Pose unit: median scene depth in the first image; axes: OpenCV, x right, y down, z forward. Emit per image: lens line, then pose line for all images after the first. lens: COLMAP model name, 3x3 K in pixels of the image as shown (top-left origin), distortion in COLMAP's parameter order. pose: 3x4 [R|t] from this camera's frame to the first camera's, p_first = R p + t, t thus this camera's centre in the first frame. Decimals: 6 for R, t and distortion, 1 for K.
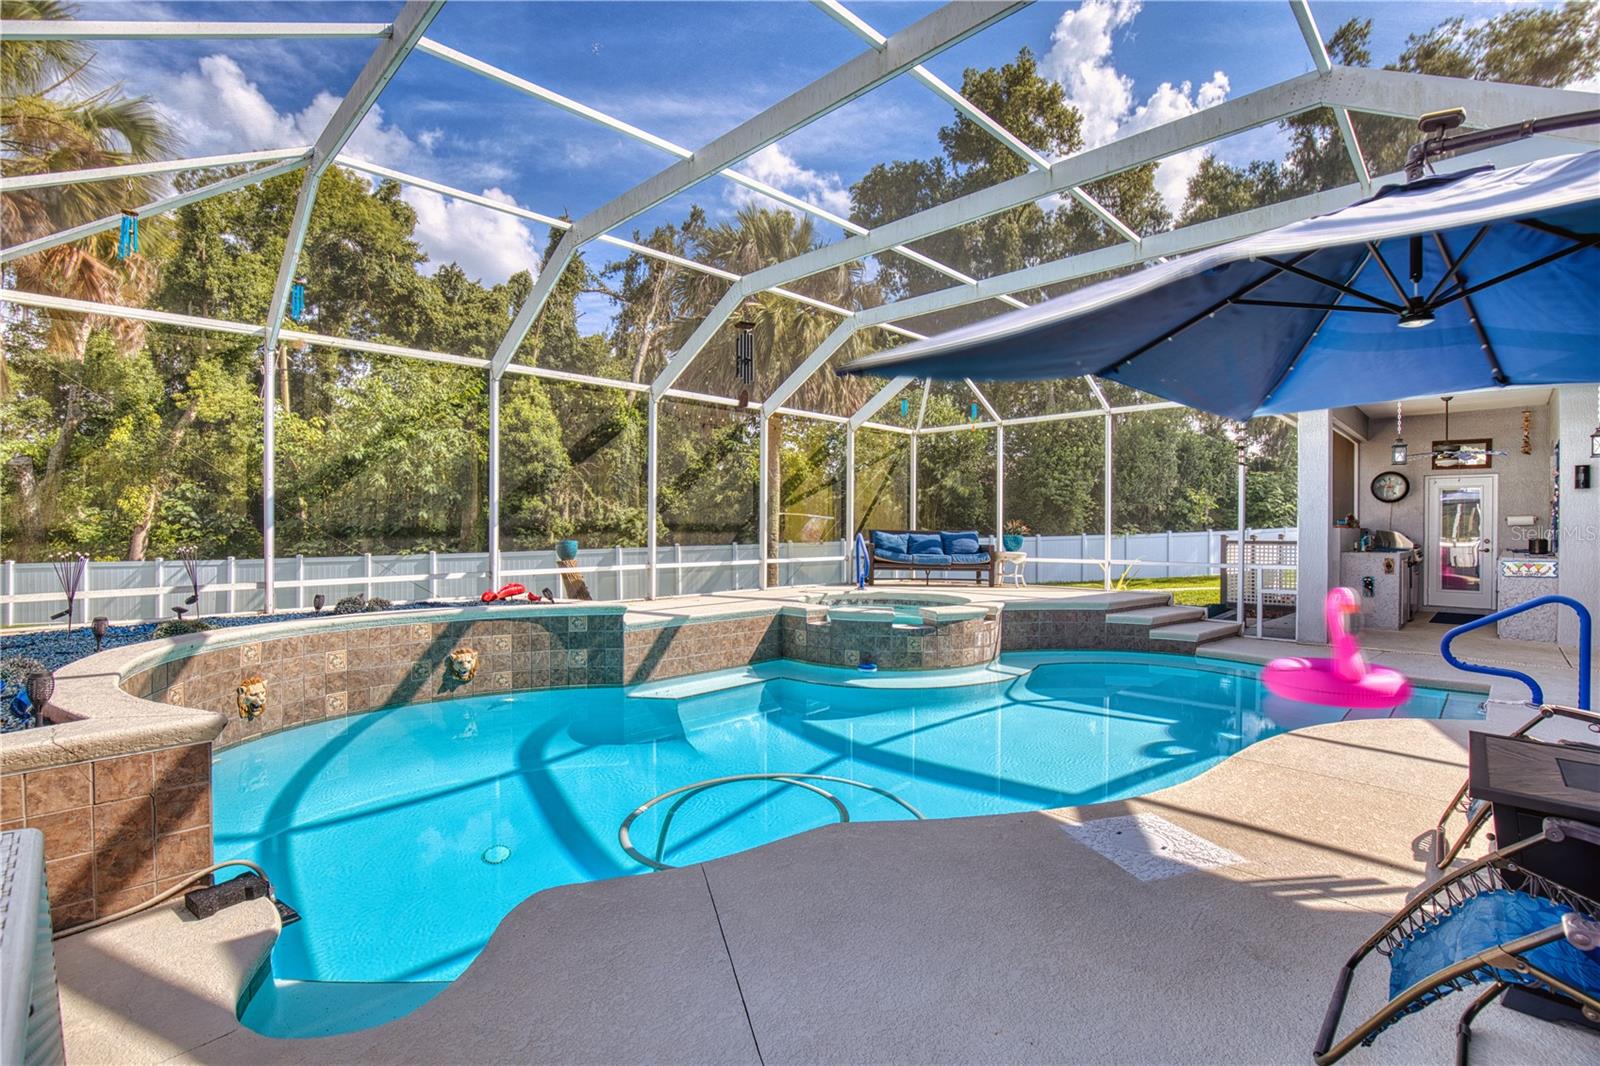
lens RADIAL K [[722.3, 0, 796.9], [0, 722.3, 529.8], [0, 0, 1]] dist [-0.035153, 0.000264]
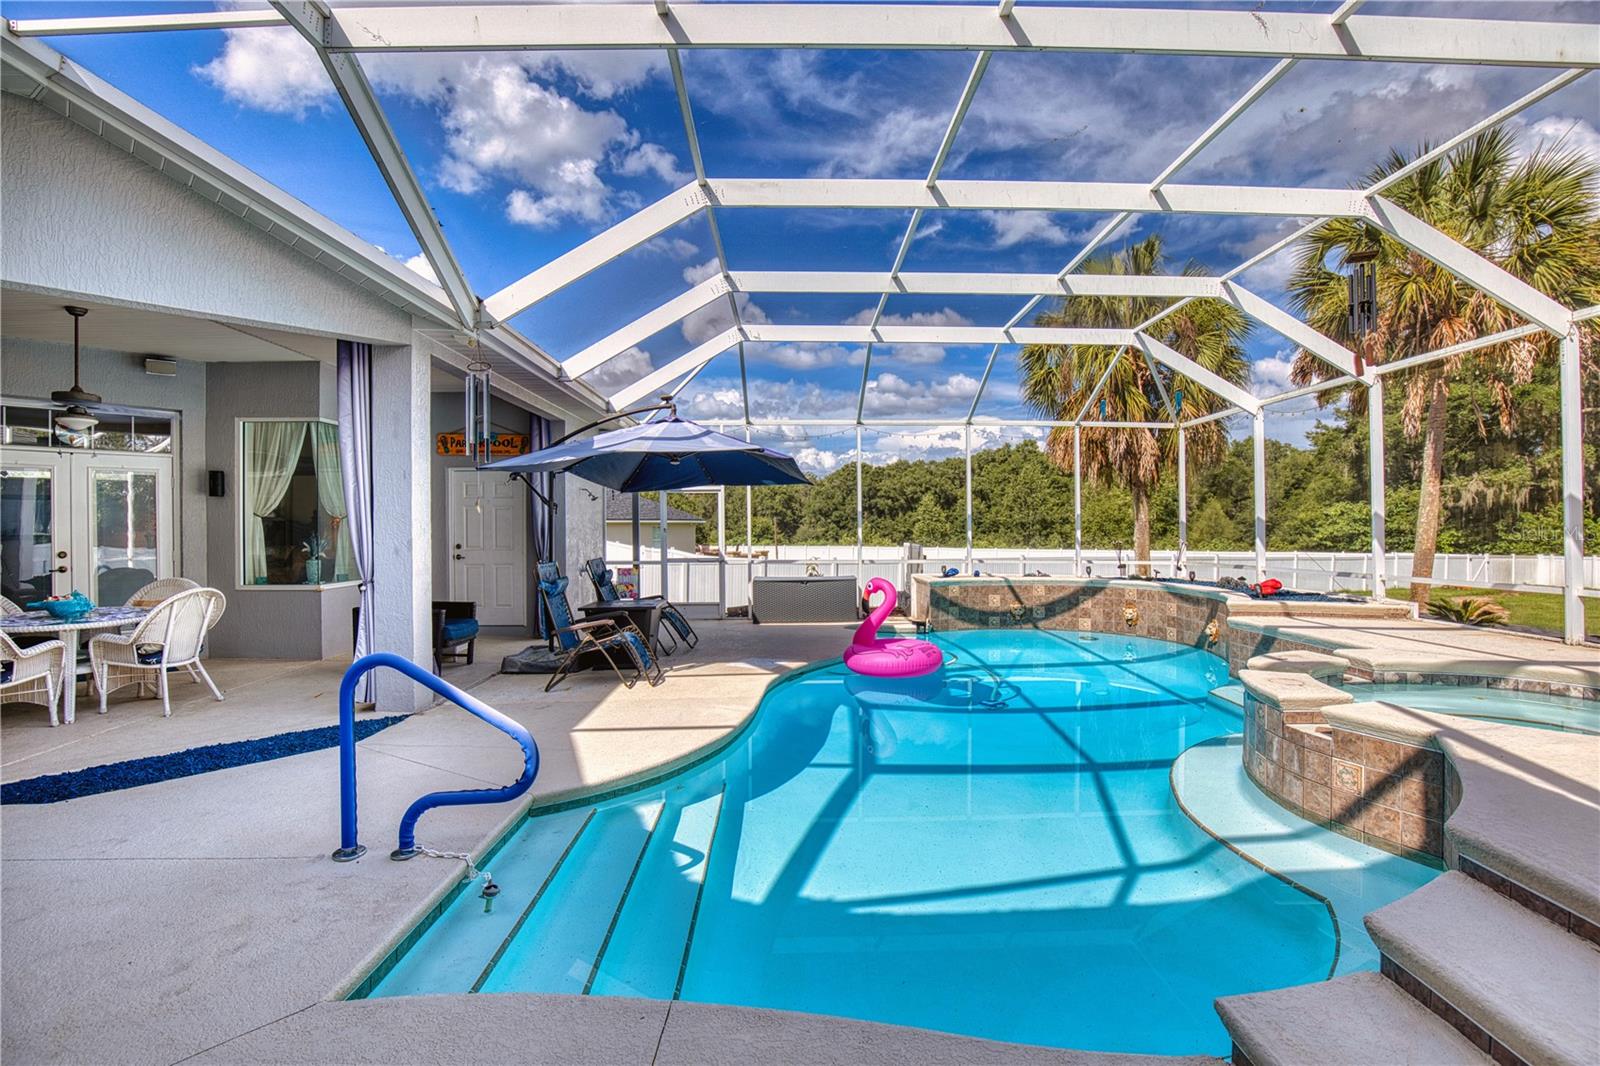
lens RADIAL K [[722.3, 0, 796.9], [0, 722.3, 529.8], [0, 0, 1]] dist [-0.035153, 0.000264]
pose [[-0.704203, 0.000889, -0.709998, 0.865865], [0.000449, 1.000000, 0.000807, -0.006909], [0.709998, 0.000250, -0.704203, 1.119906]]
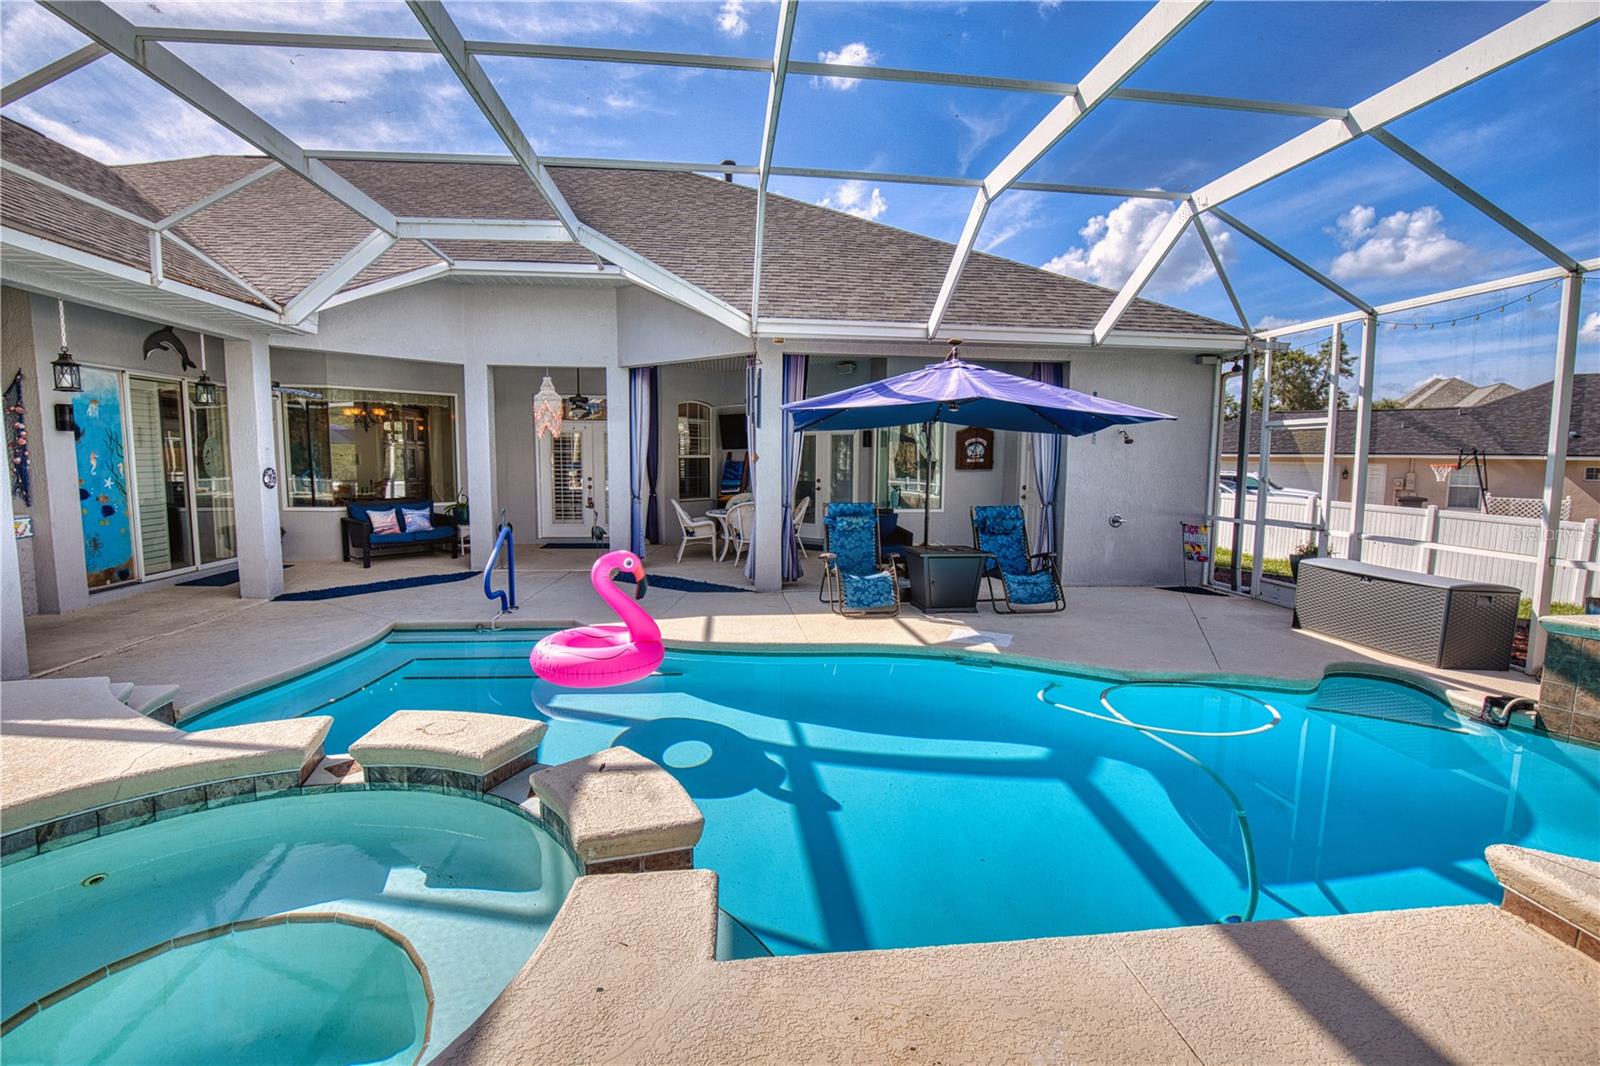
lens RADIAL K [[735.2, 0, 800.0], [0, 735.2, 533.0], [0, 0, 1]] dist [-0.029301, 0.001015]
pose [[-0.777490, -0.074207, 0.624502, -0.161373], [-0.007405, 0.994025, 0.108897, -0.040613], [-0.628852, 0.080042, -0.773394, 1.194376]]
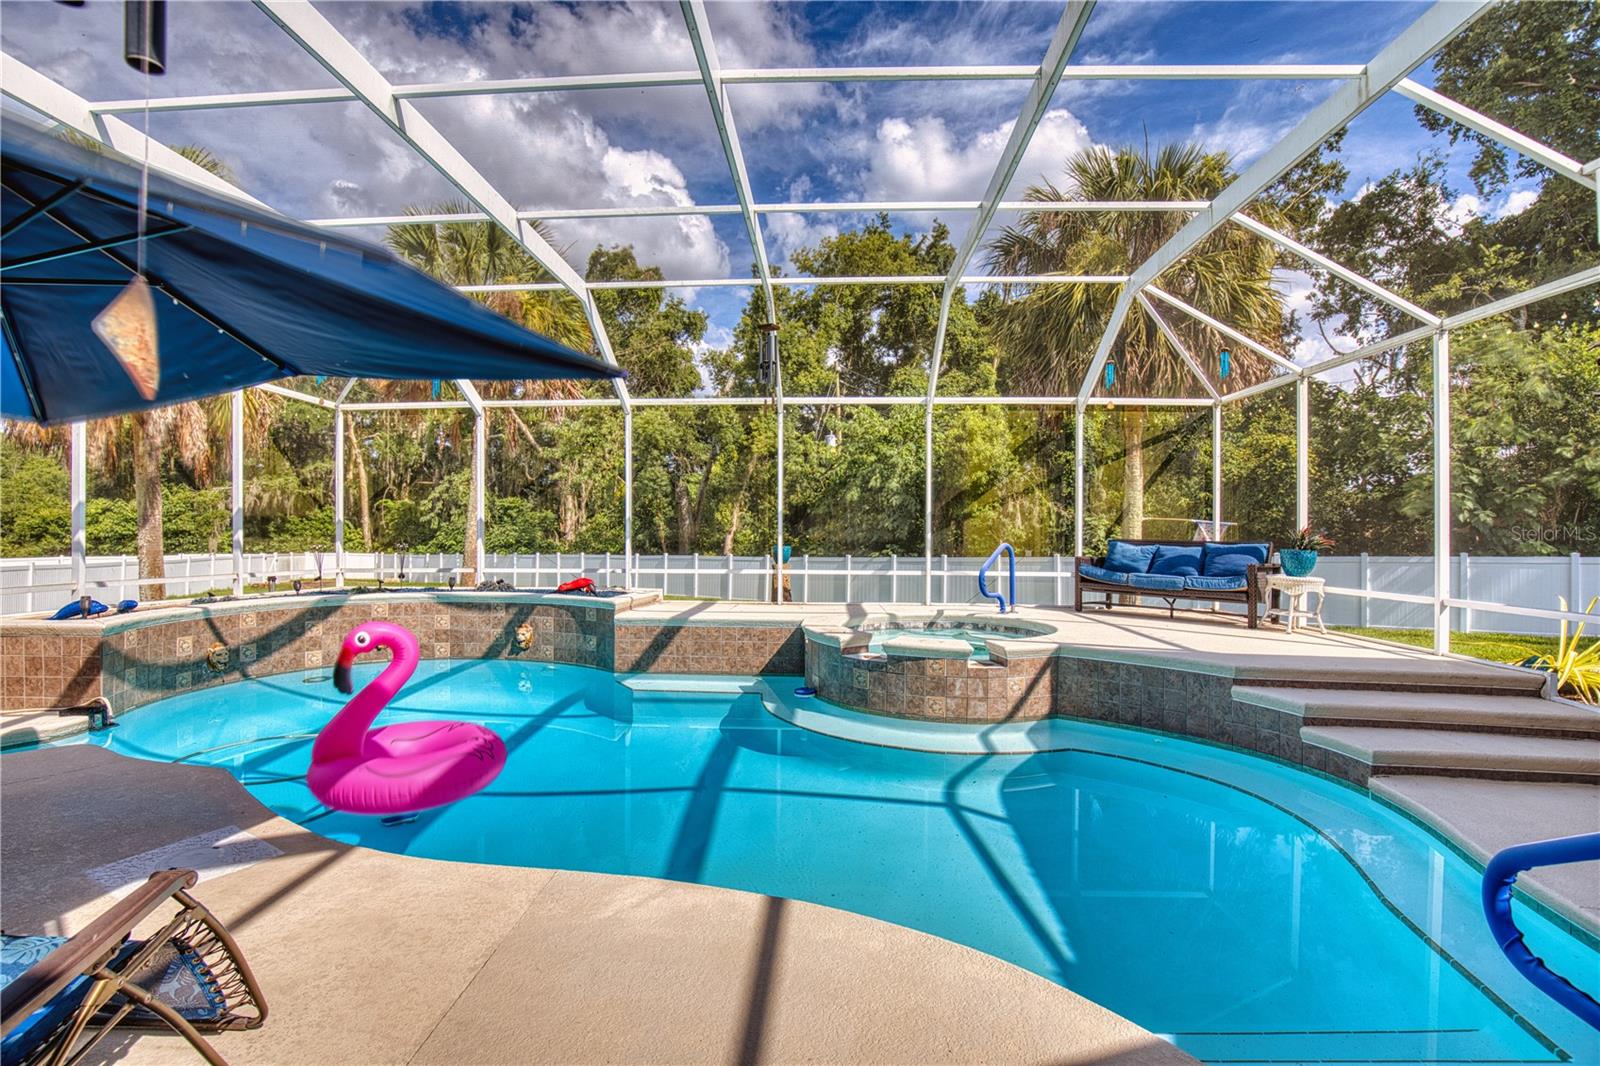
lens RADIAL K [[722.3, 0, 796.9], [0, 722.3, 529.8], [0, 0, 1]] dist [-0.035153, 0.000264]
pose [[0.671405, 0.000771, -0.741090, 0.697840], [-0.007656, 0.999953, -0.005896, -0.005020], [0.741051, 0.009632, 0.671380, 0.381827]]
